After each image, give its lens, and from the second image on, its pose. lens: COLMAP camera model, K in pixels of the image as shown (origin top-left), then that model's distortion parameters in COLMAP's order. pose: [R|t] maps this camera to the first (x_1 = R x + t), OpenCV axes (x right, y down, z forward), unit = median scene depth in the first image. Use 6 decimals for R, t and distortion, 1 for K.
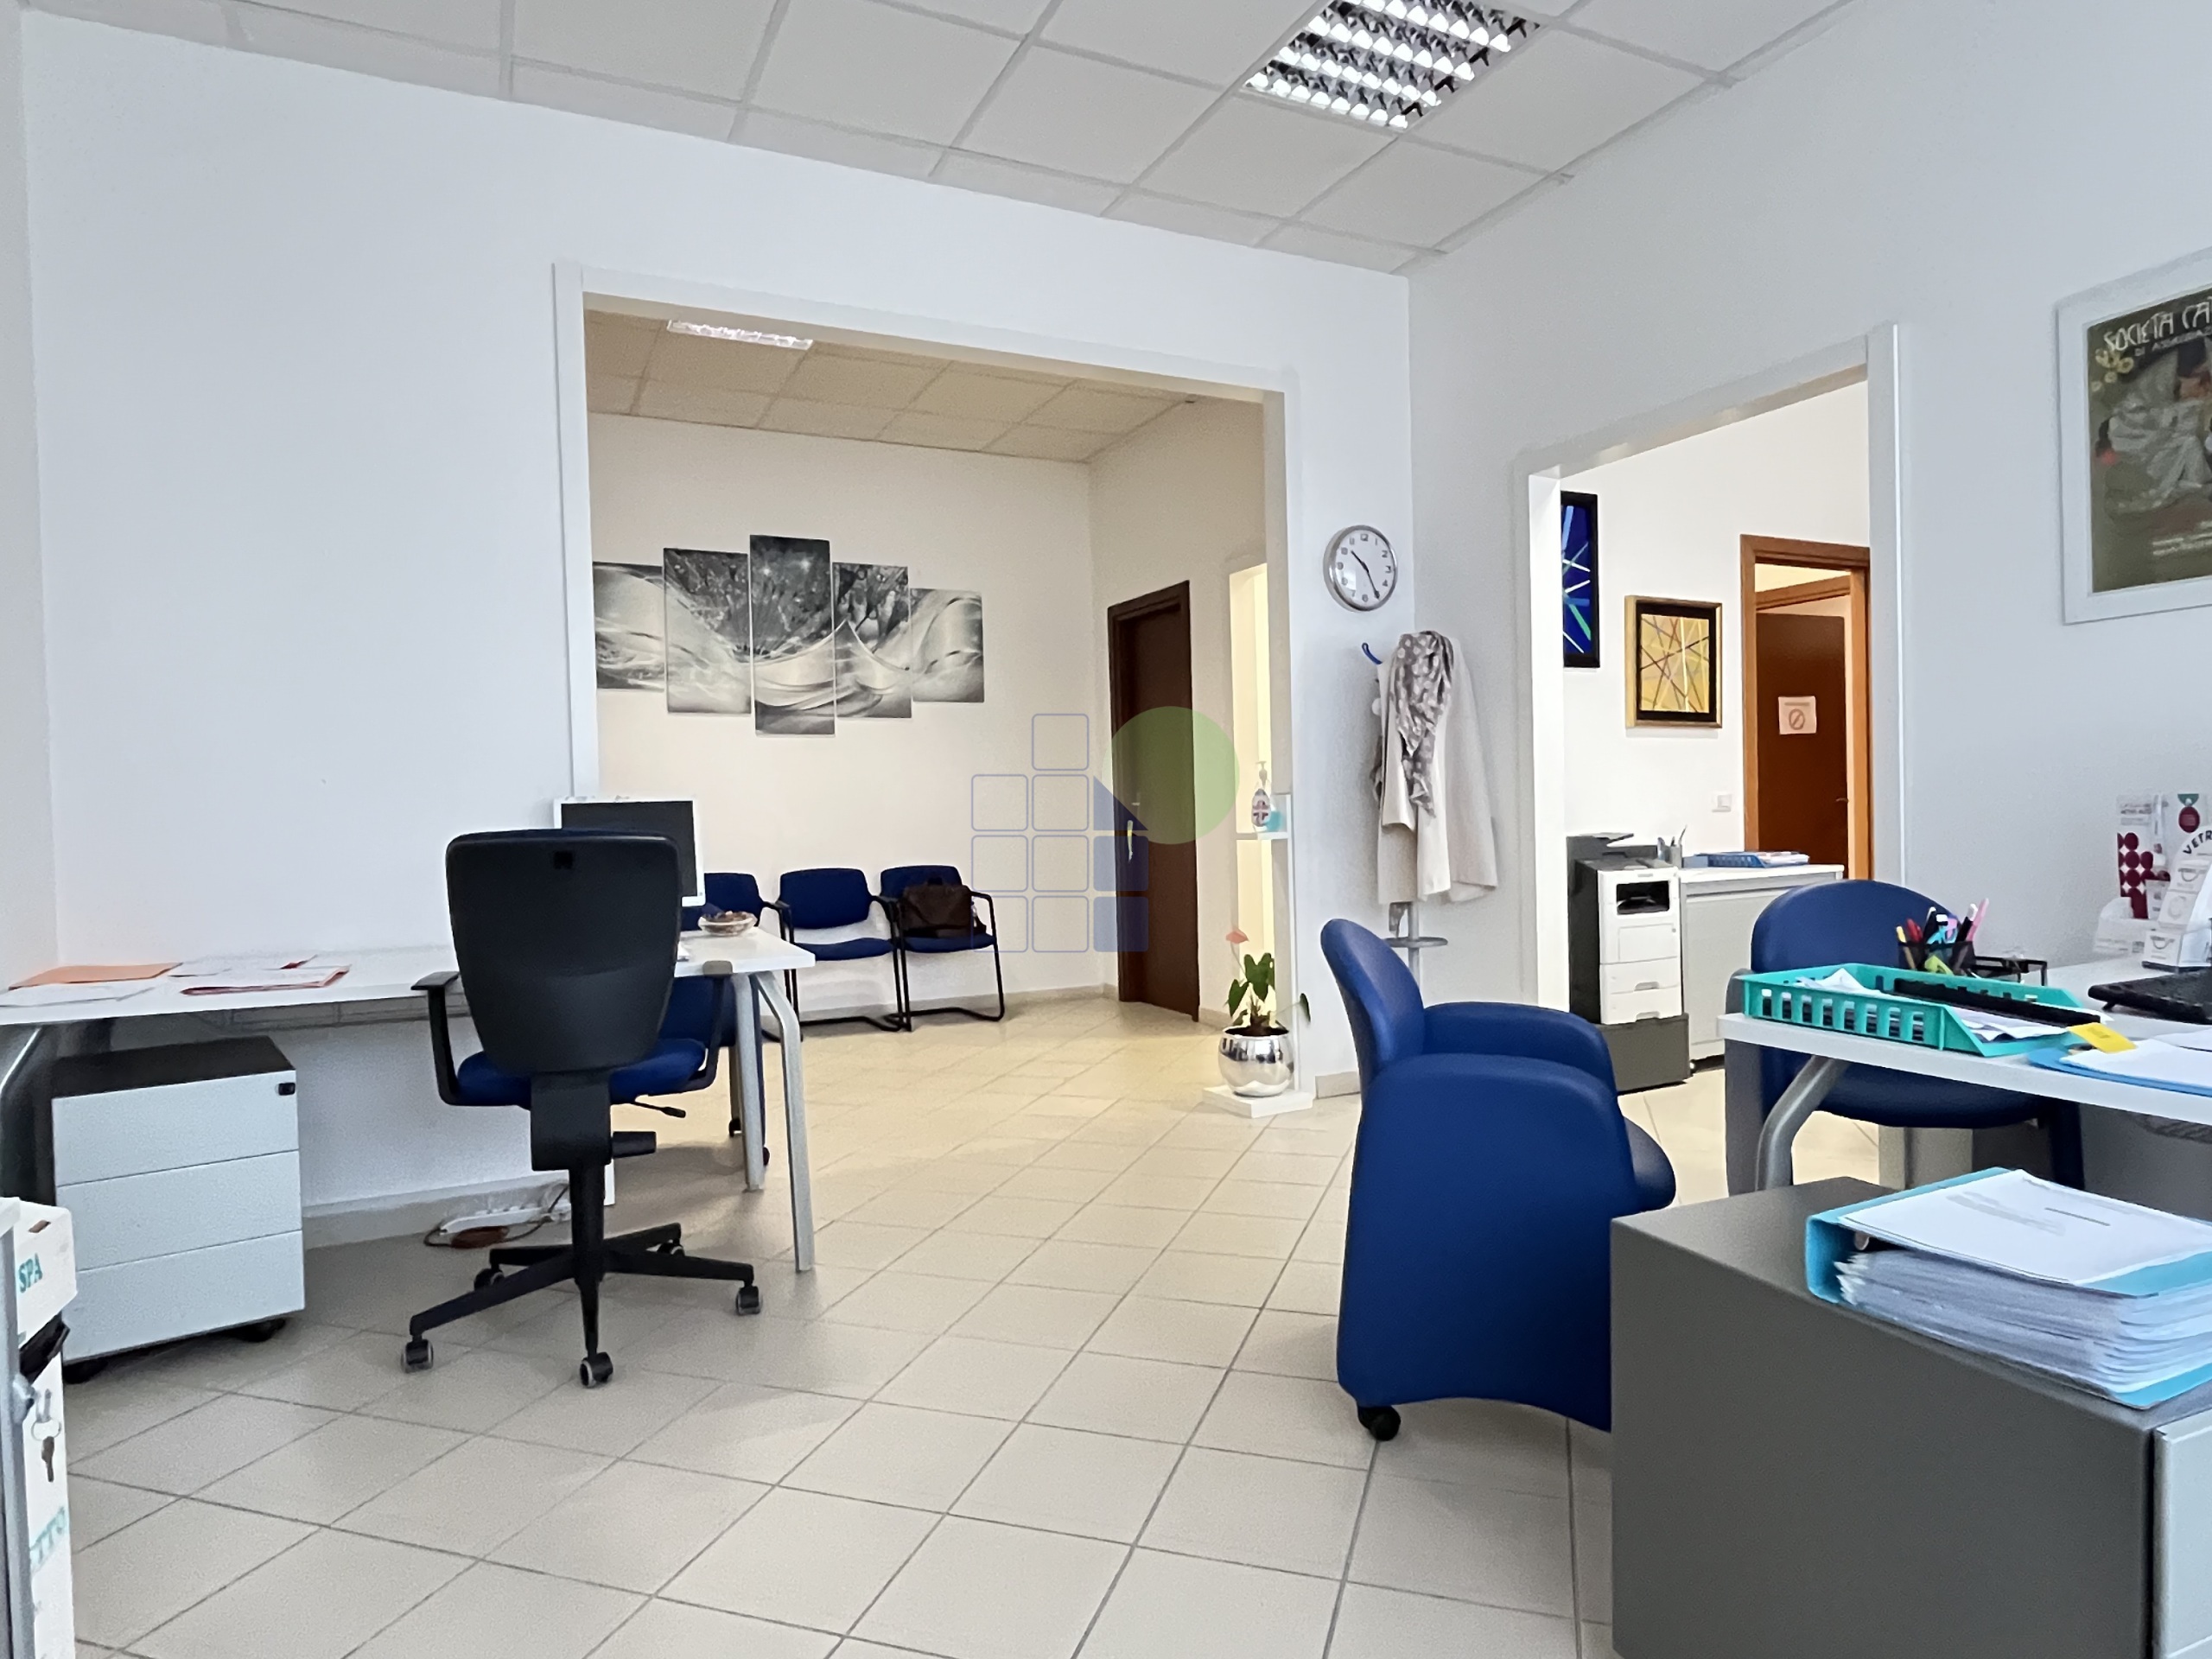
lens RADIAL K [[1277.0, 0, 1108.9], [0, 1277.0, 835.4], [0, 0, 1]] dist [-0.000257, -0.001750]
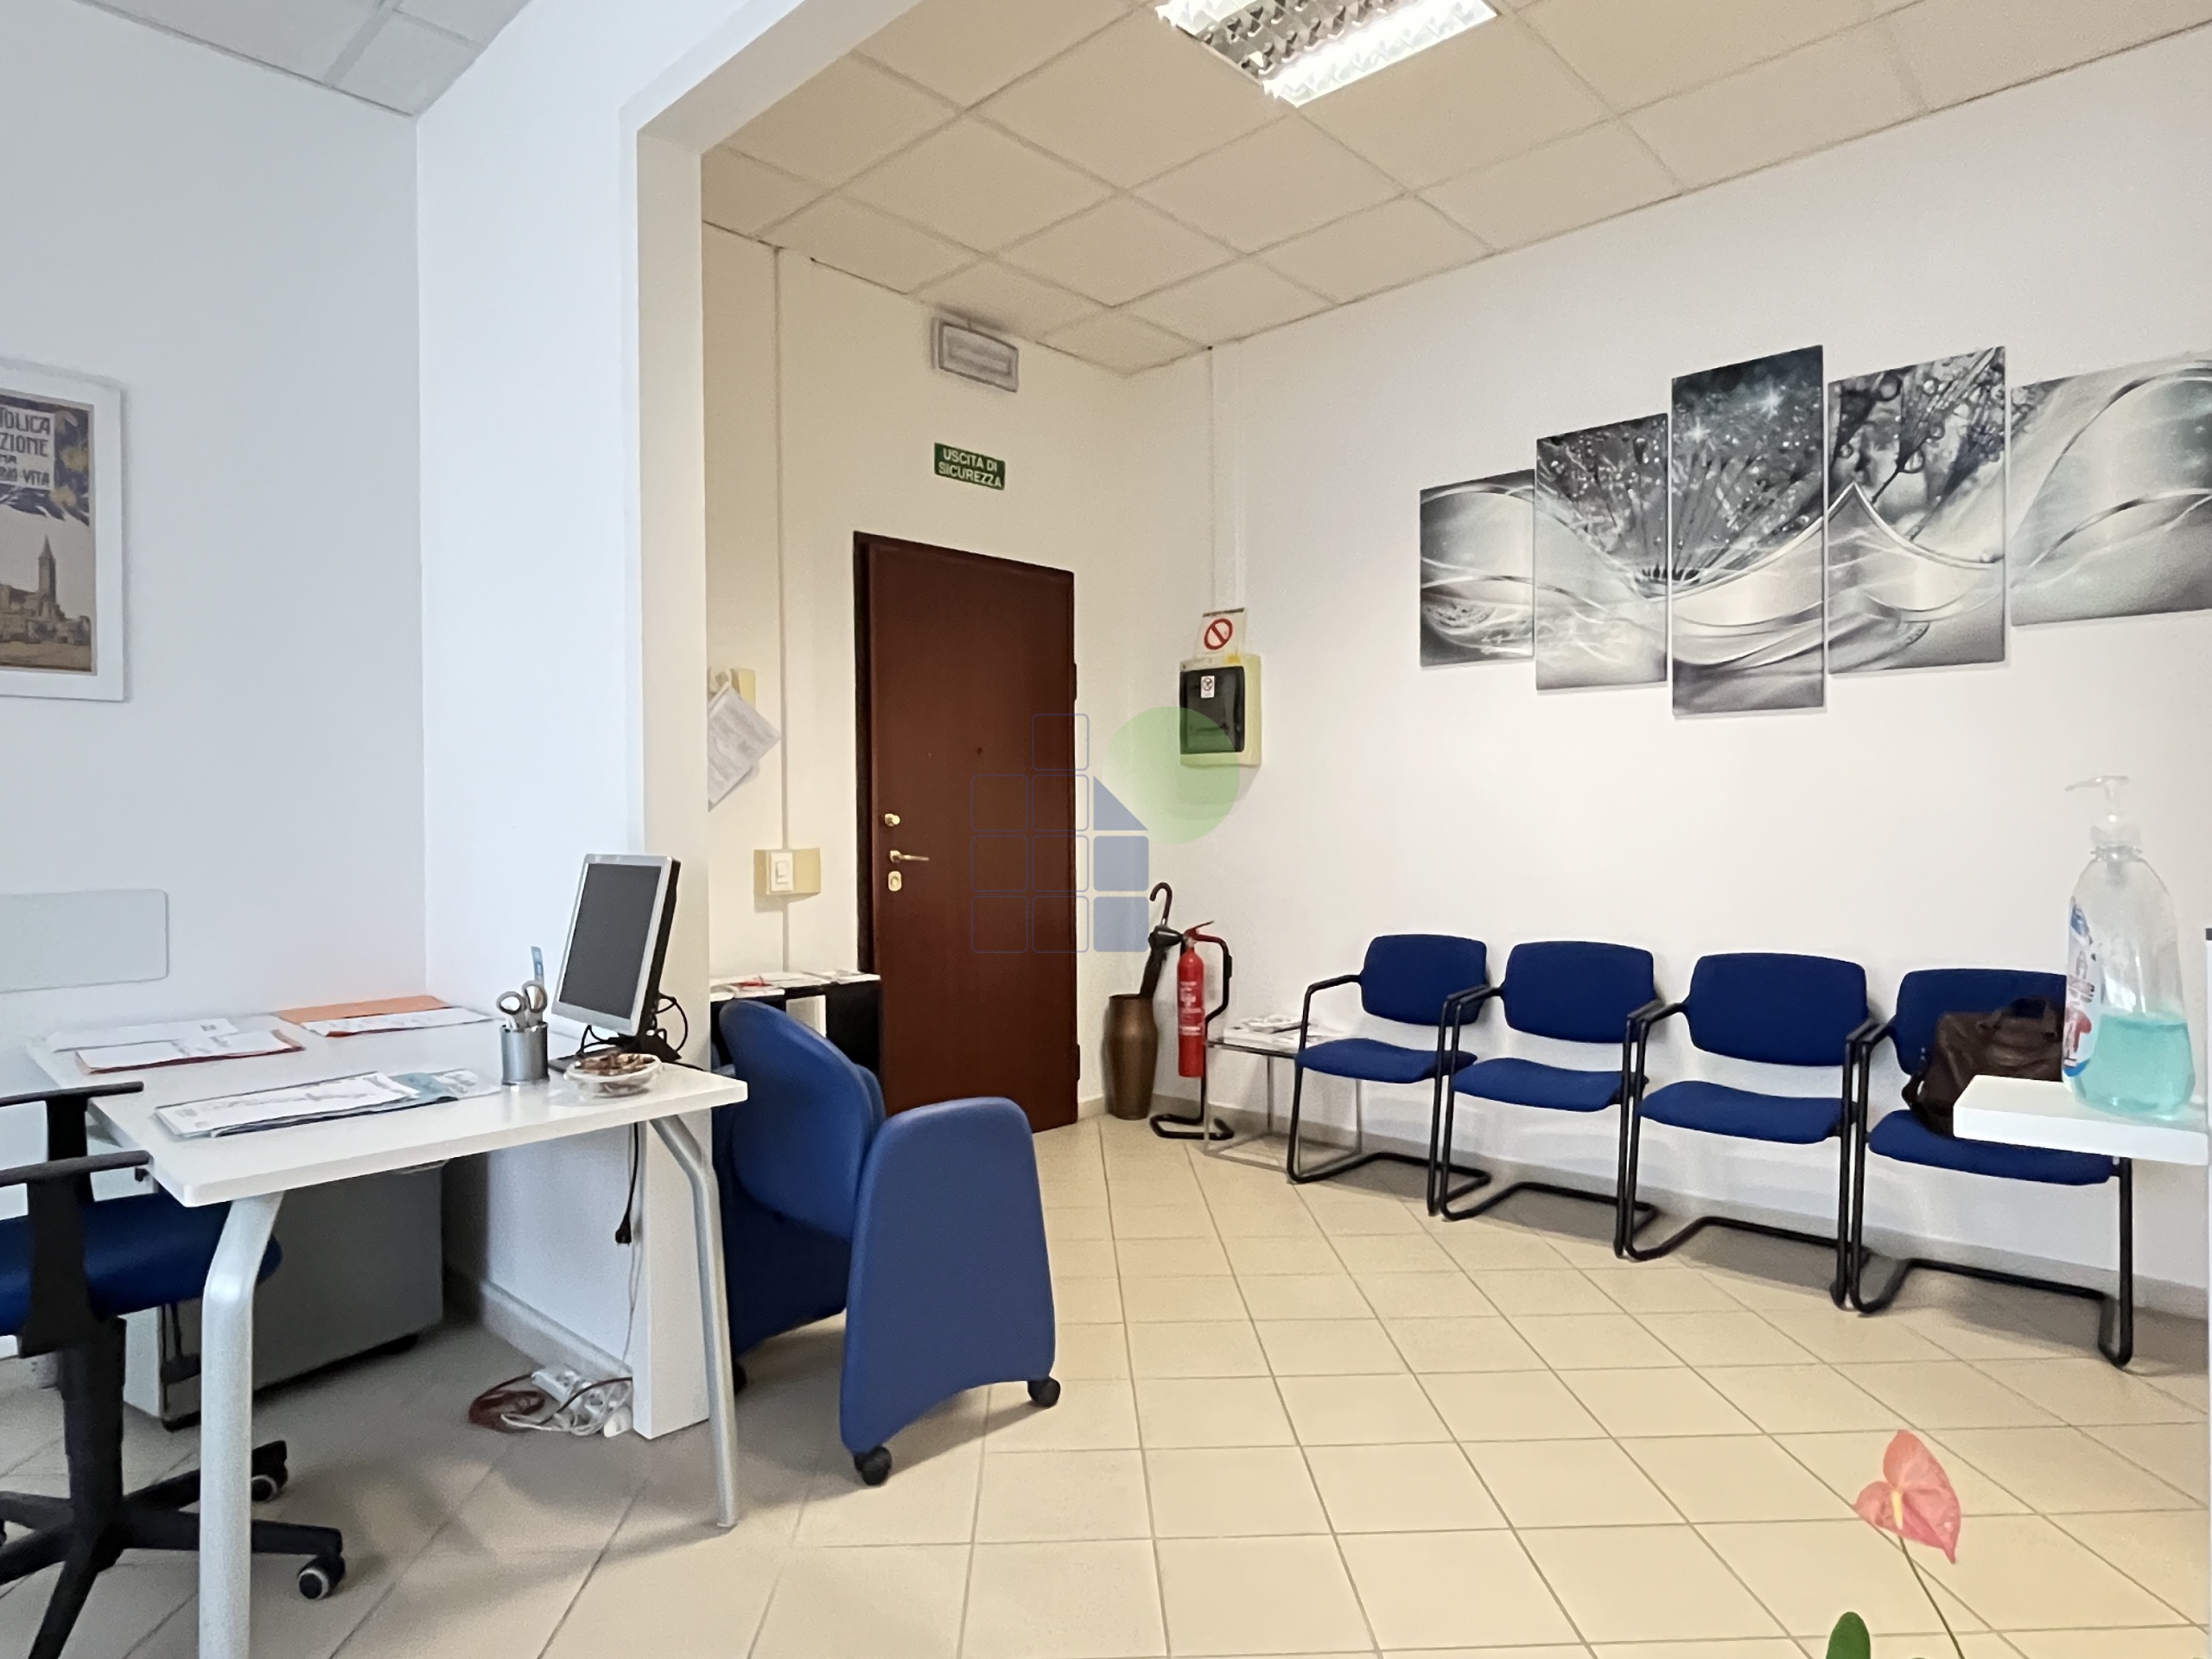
lens RADIAL K [[1285.3, 0, 1099.5], [0, 1285.3, 828.3], [0, 0, 1]] dist [0.002237, -0.005305]
pose [[0.348856, 0.030525, -0.936679, 0.187958], [-0.019033, 0.999494, 0.025483, -0.036756], [0.936983, 0.008938, 0.349261, 0.537227]]
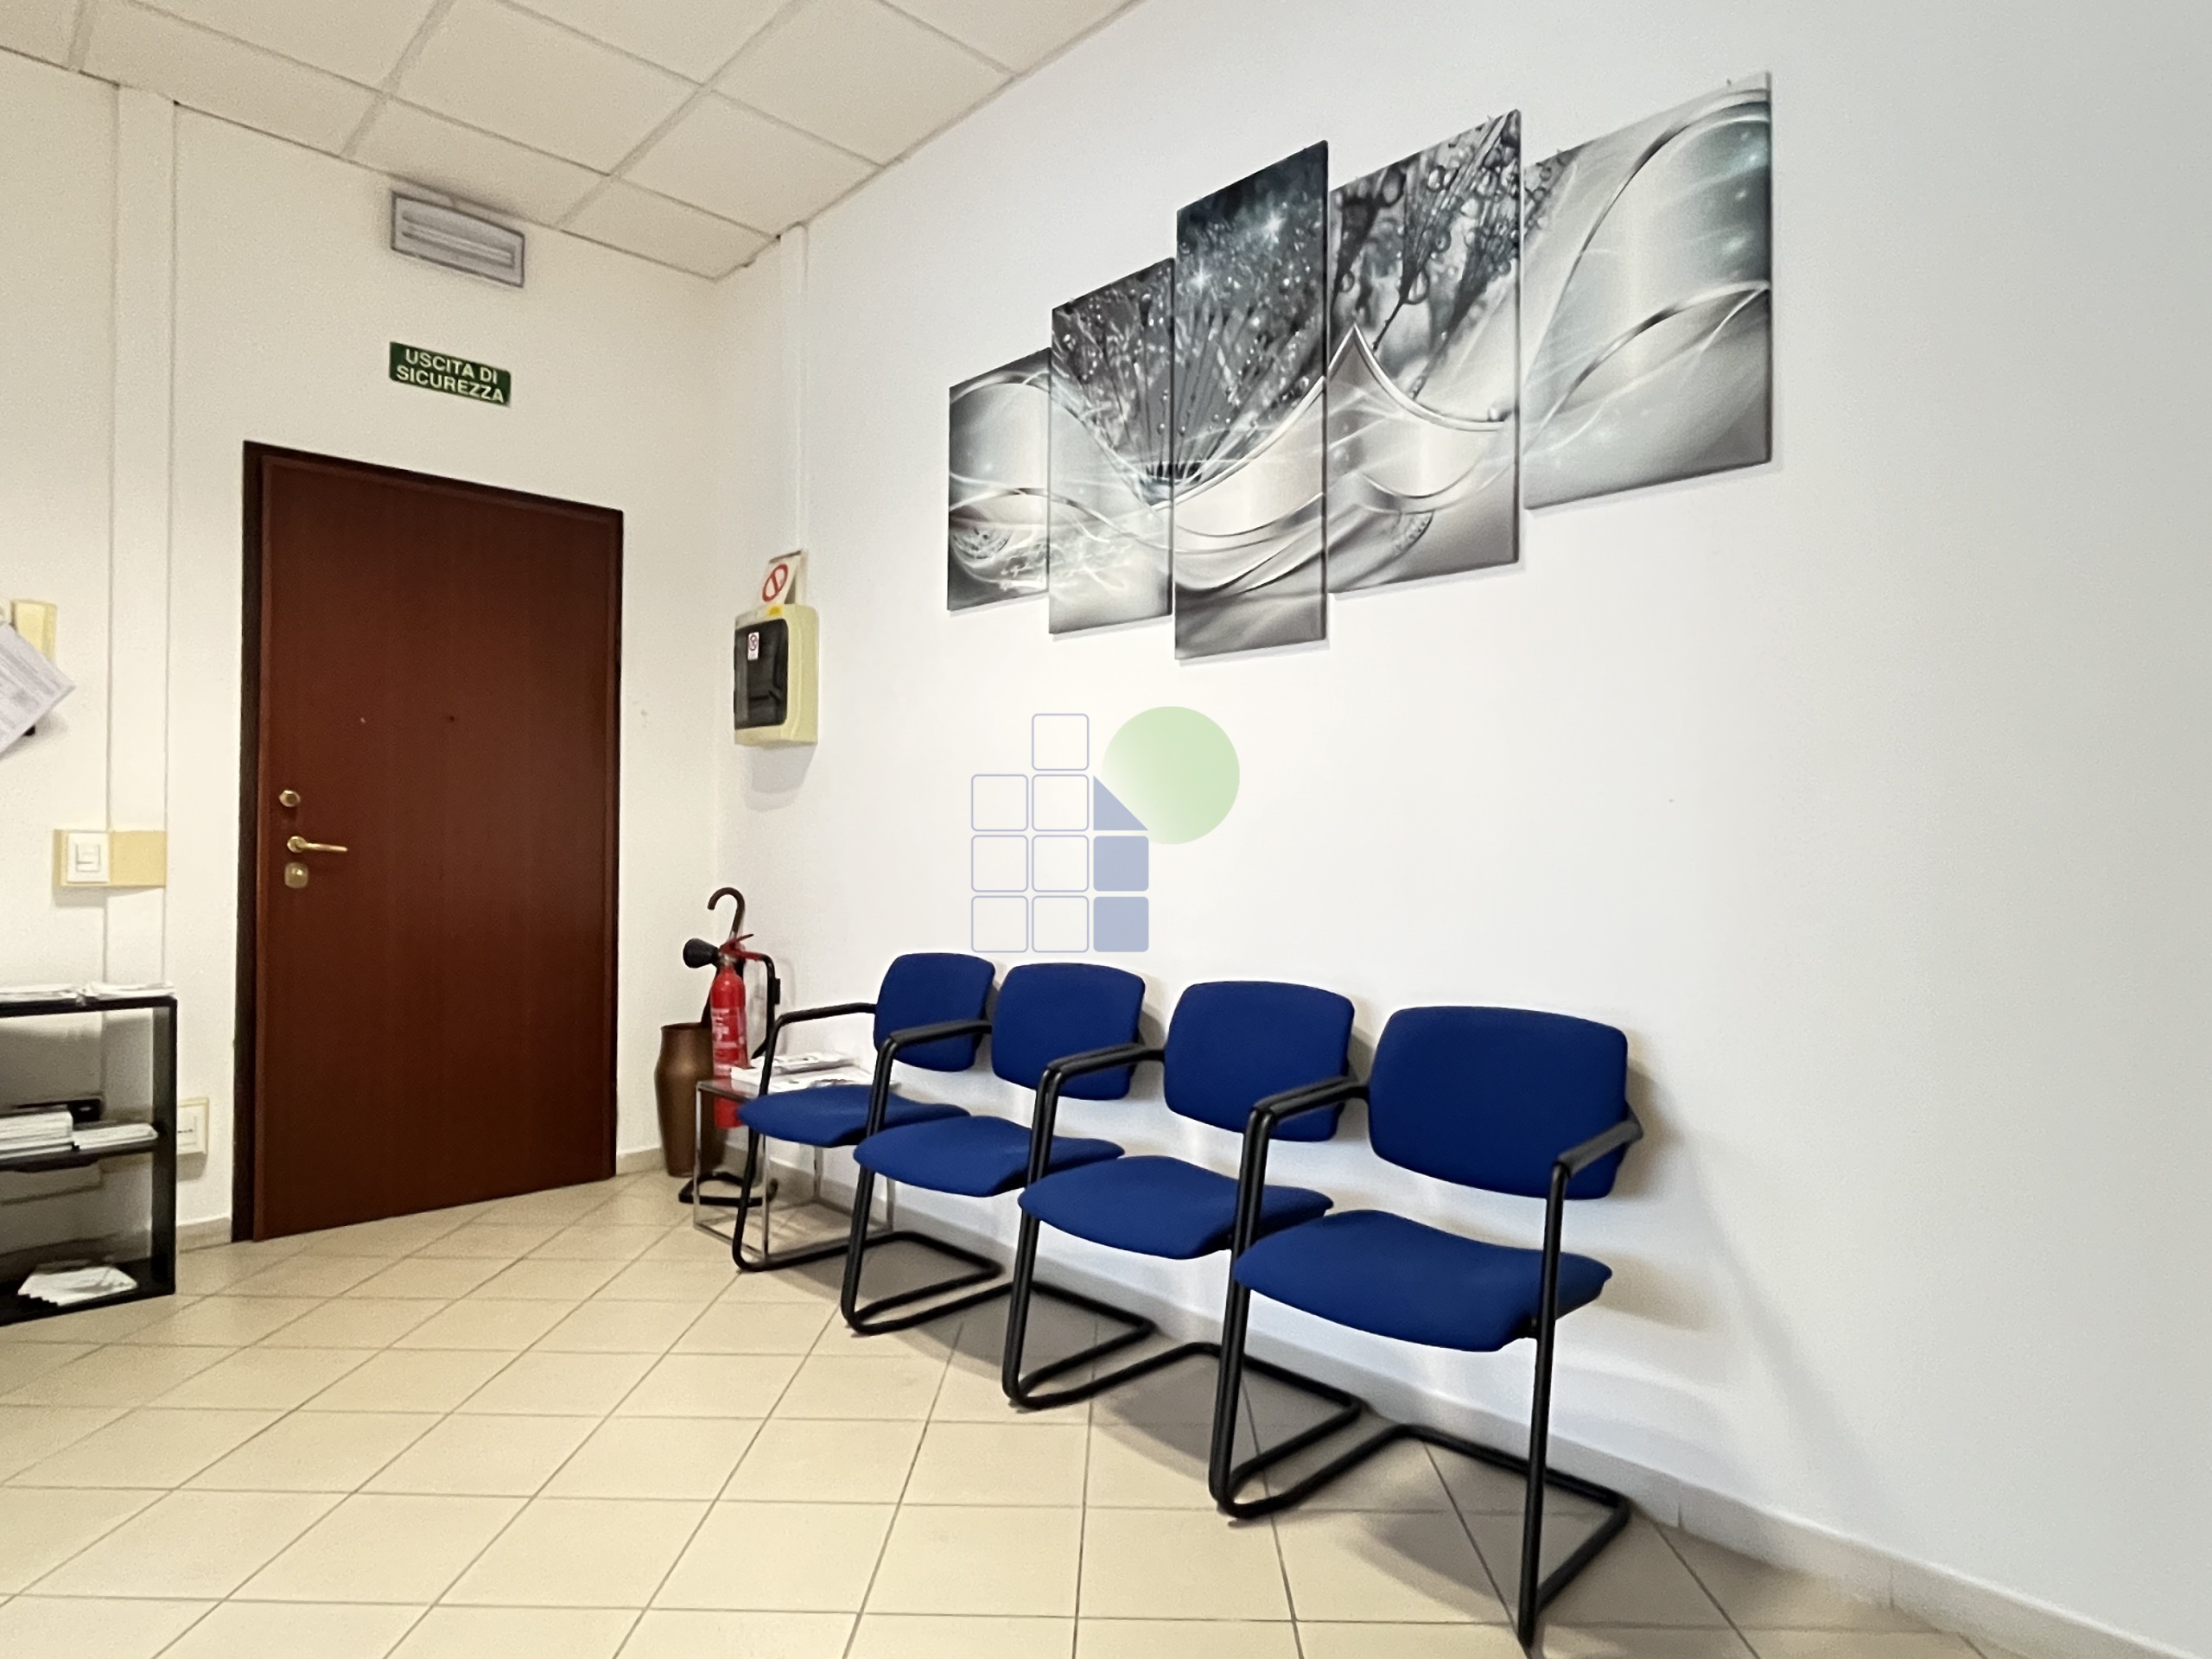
lens RADIAL K [[1285.3, 0, 1099.5], [0, 1285.3, 828.3], [0, 0, 1]] dist [0.002237, -0.005305]
pose [[0.295588, 0.011264, -0.955249, 0.137504], [-0.031136, 0.999513, 0.002151, -0.021203], [0.954808, 0.029107, 0.295794, 0.835685]]
